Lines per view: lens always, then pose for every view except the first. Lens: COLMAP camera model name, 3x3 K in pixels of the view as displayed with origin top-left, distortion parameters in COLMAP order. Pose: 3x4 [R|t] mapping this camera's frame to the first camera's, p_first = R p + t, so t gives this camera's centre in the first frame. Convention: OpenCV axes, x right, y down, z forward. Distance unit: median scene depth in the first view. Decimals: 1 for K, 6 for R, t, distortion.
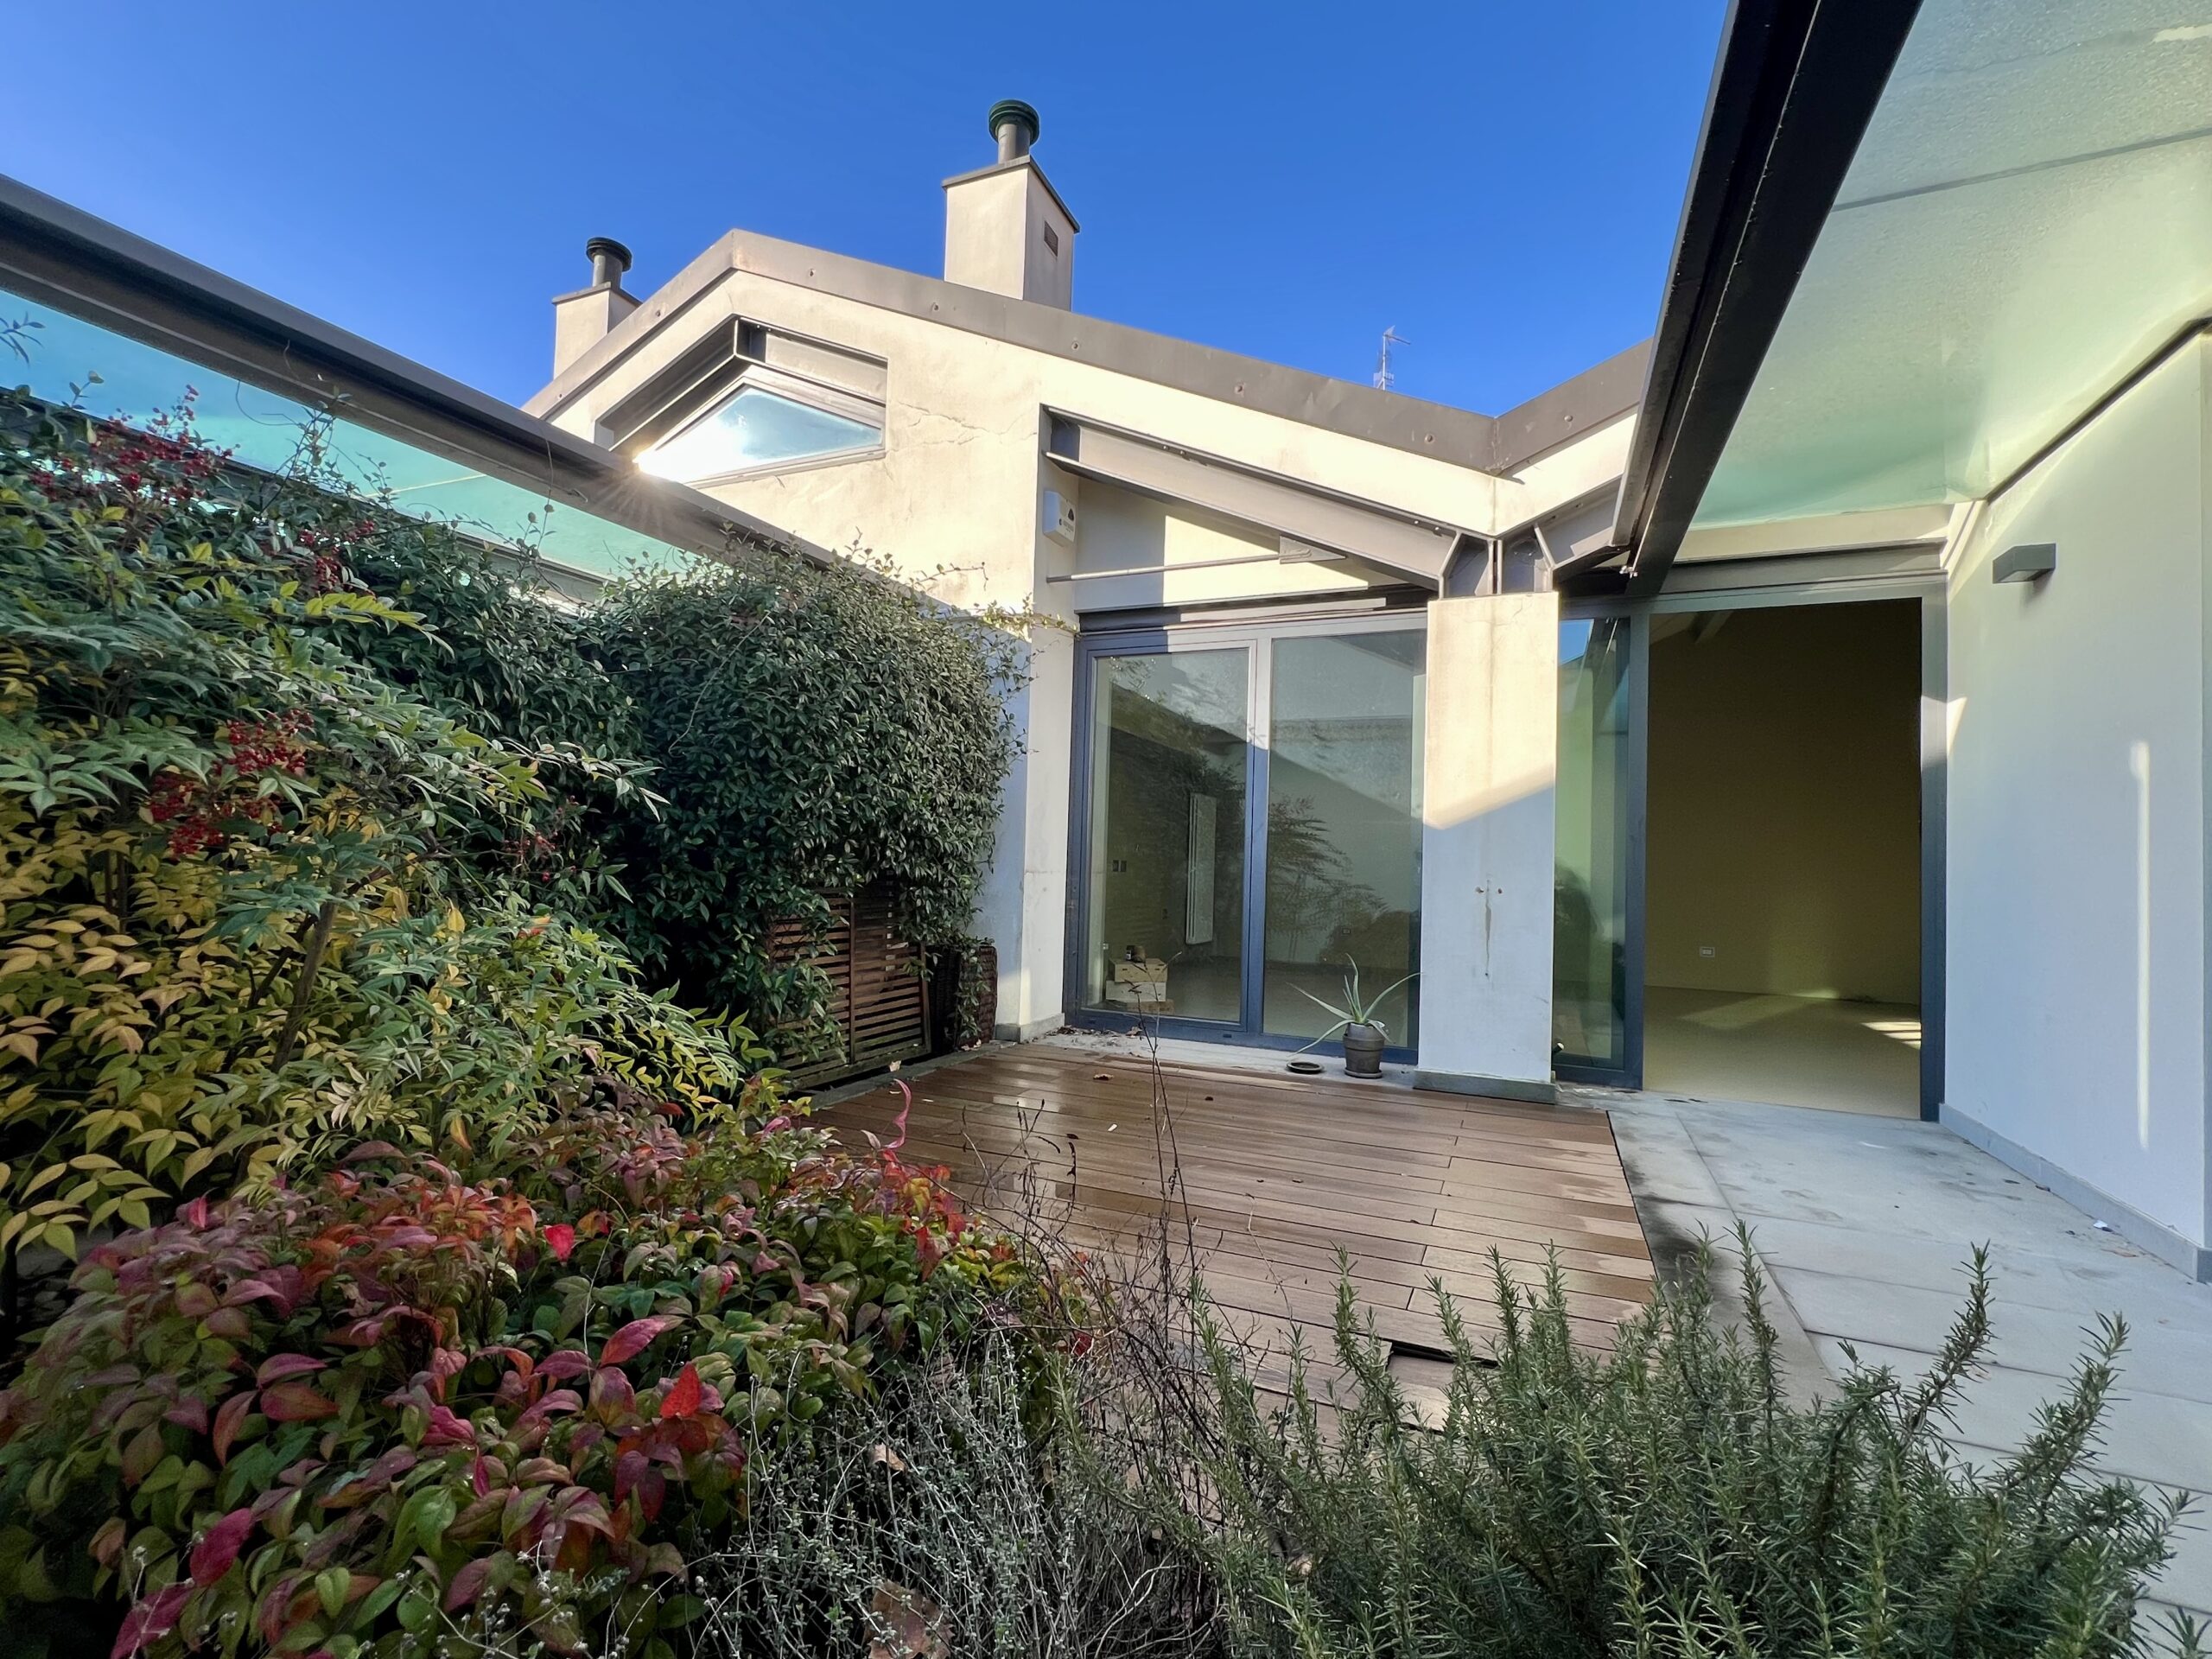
lens RADIAL K [[983.2, 0, 1097.8], [0, 983.2, 832.2], [0, 0, 1]] dist [-0.004615, 0.001647]
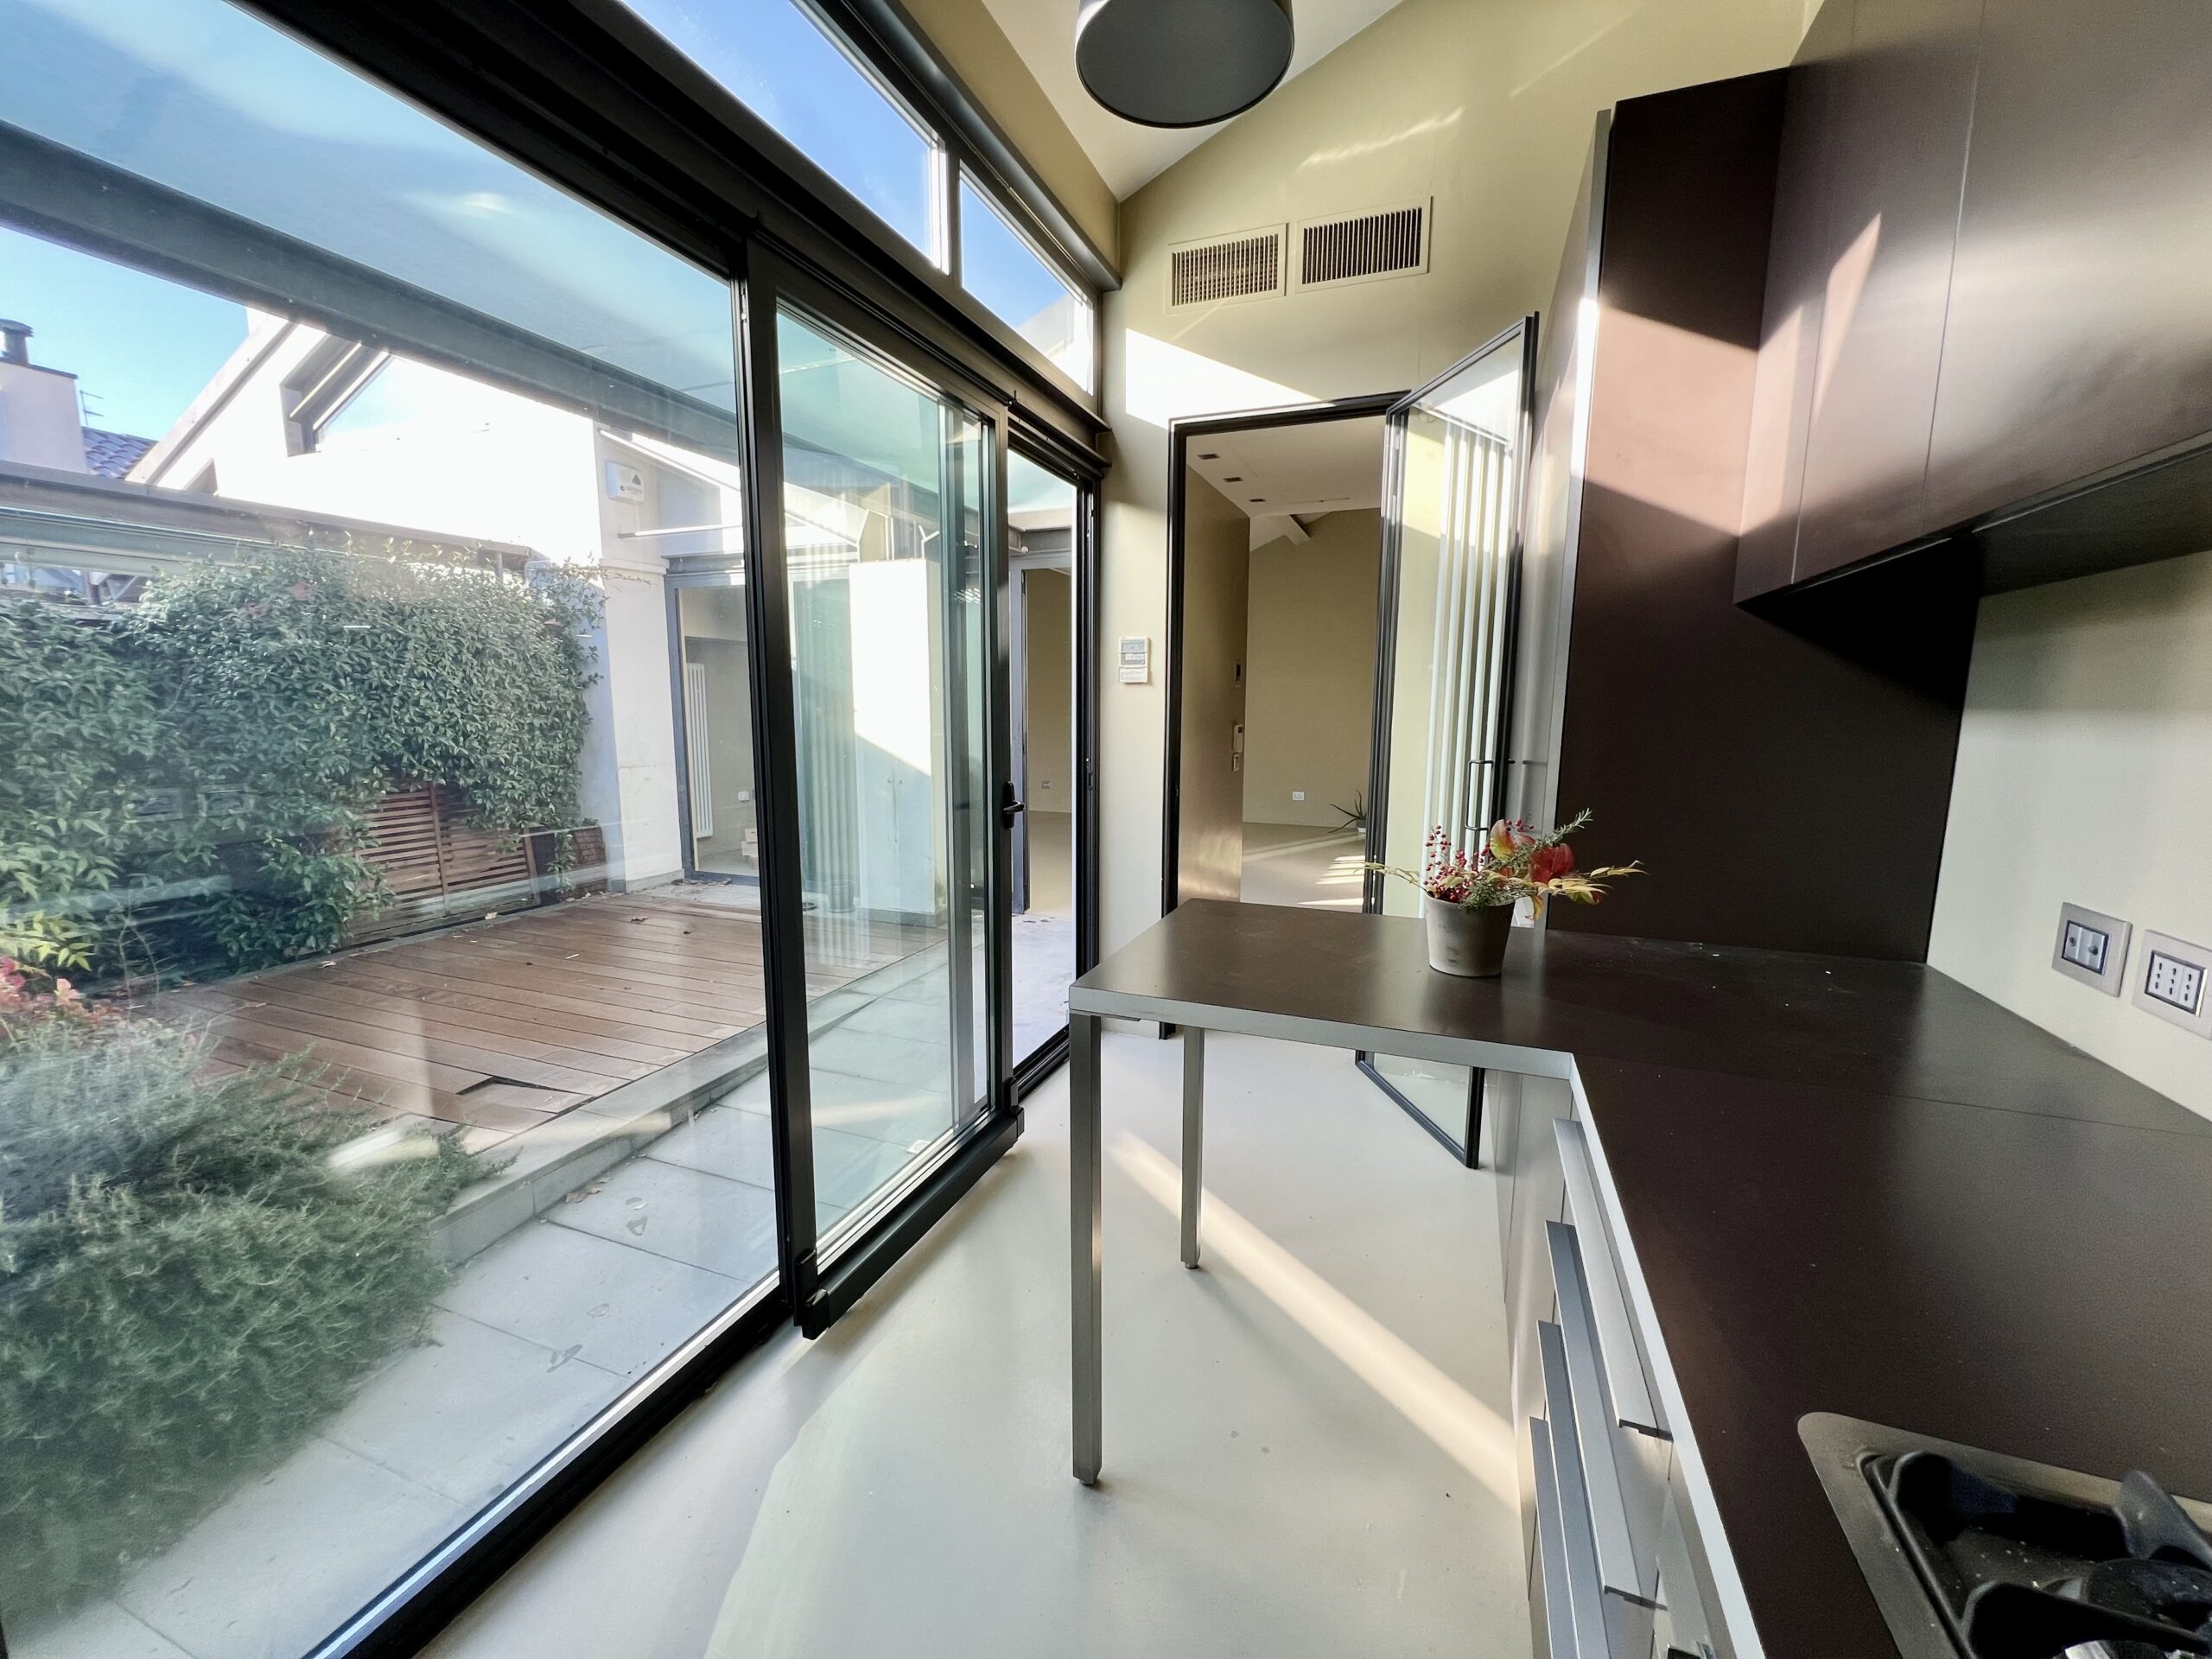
lens RADIAL K [[883.0, 0, 1107.6], [0, 883.0, 827.9], [0, 0, 1]] dist [-0.000772, -0.000234]
pose [[0.998881, -0.032308, 0.034543, 0.676059], [0.025830, 0.984440, 0.173813, -0.087403], [-0.039621, -0.172726, 0.984173, -0.268924]]
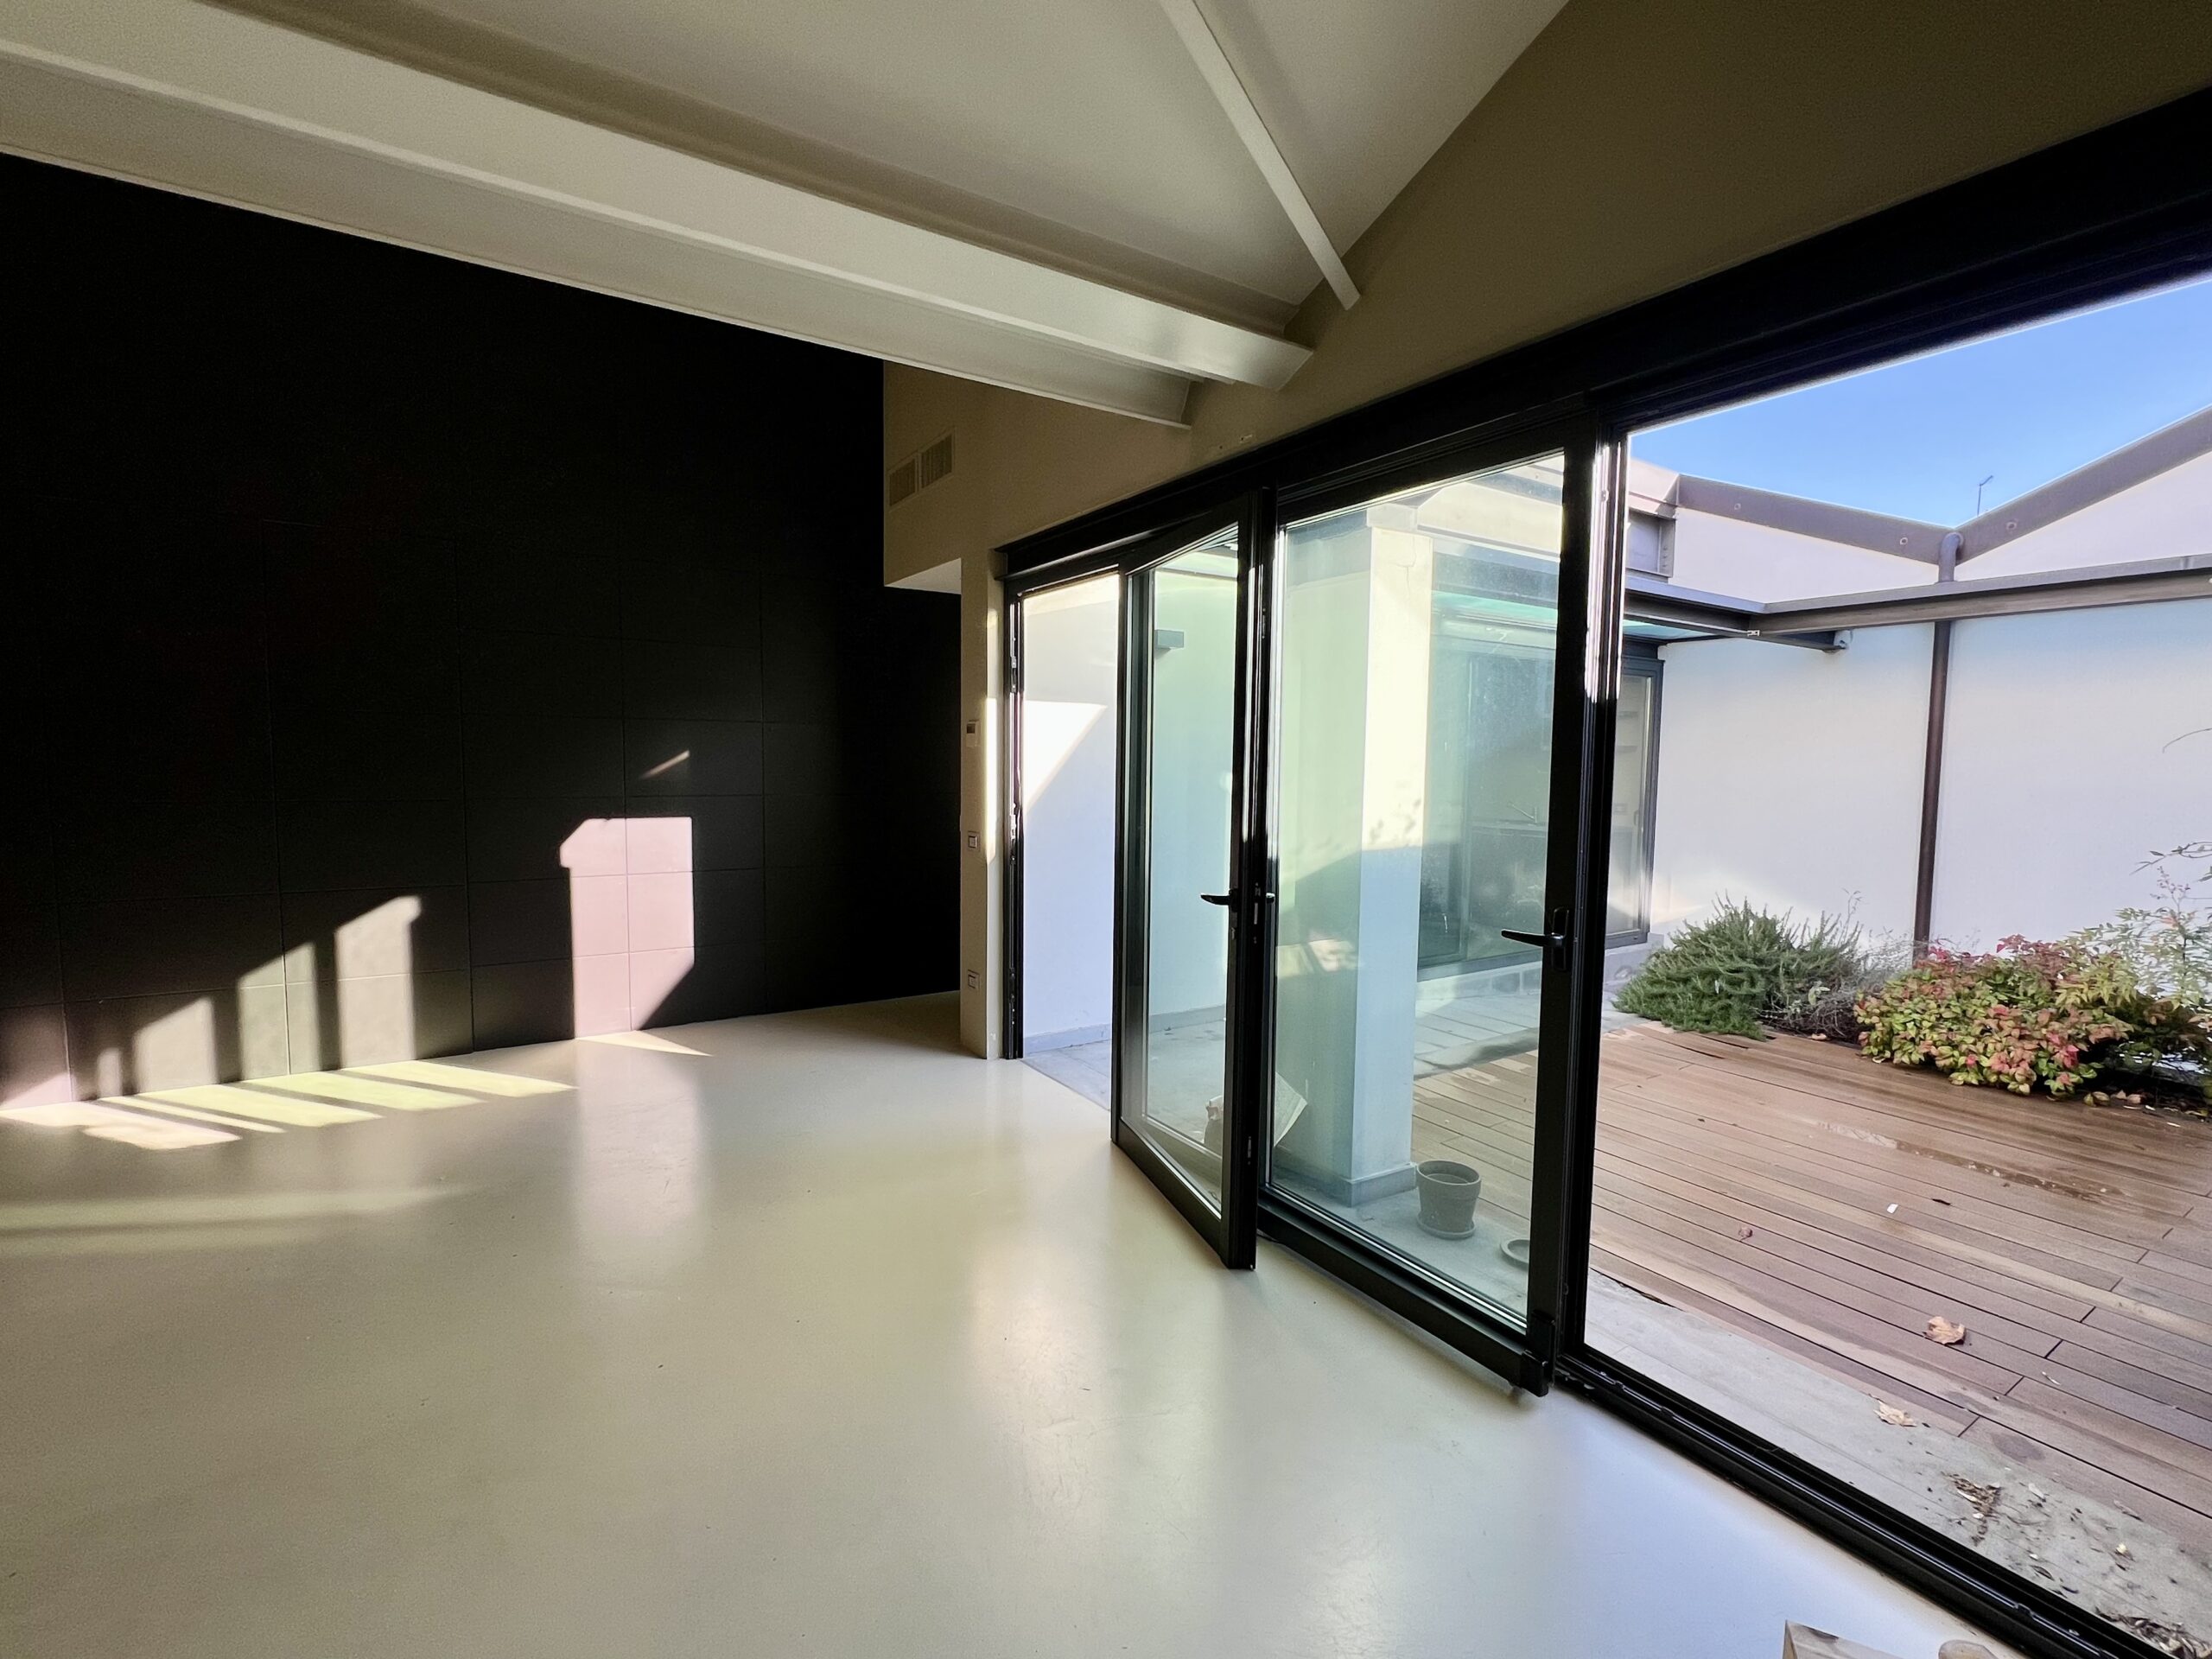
lens RADIAL K [[983.2, 0, 1101.1], [0, 983.2, 837.7], [0, 0, 1]] dist [-0.004615, 0.001647]
pose [[-0.831408, -0.083878, 0.549295, 0.131722], [-0.055150, 0.996116, 0.068633, -0.053489], [-0.552919, 0.026768, -0.832805, 1.865650]]
